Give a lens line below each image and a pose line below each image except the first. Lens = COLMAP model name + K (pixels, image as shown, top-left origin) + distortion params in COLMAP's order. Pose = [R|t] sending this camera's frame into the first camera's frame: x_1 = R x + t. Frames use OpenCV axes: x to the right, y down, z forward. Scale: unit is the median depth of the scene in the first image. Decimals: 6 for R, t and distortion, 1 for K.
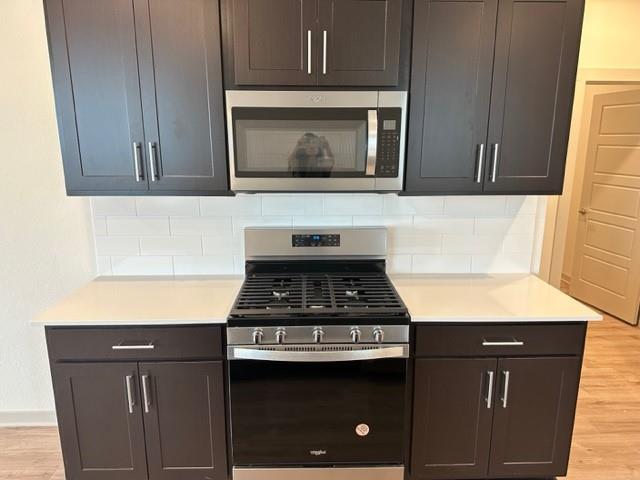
lens RADIAL K [[455.6, 0, 320.0], [0, 455.6, 240.0], [0, 0, 1]] dist [0.074322, -0.108385]
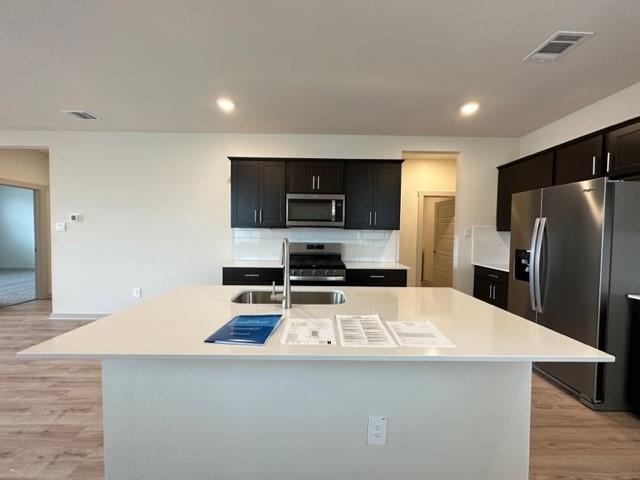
lens RADIAL K [[257.8, 0, 320.0], [0, 257.8, 240.0], [0, 0, 1]] dist [-0.001212, 0.000304]
pose [[0.999681, 0.009562, -0.023384, 0.065085], [-0.013770, 0.982269, -0.186970, 0.296970], [0.021182, 0.187232, 0.982087, -0.637678]]
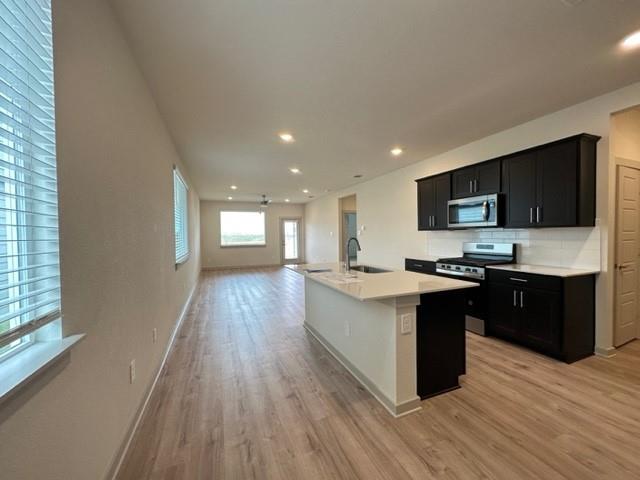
lens RADIAL K [[257.8, 0, 320.0], [0, 257.8, 240.0], [0, 0, 1]] dist [-0.001212, 0.000304]
pose [[0.346692, 0.009428, -0.937932, 1.352171], [-0.192246, 0.979436, -0.061216, 0.302030], [0.918067, 0.201537, 0.341374, -0.584077]]
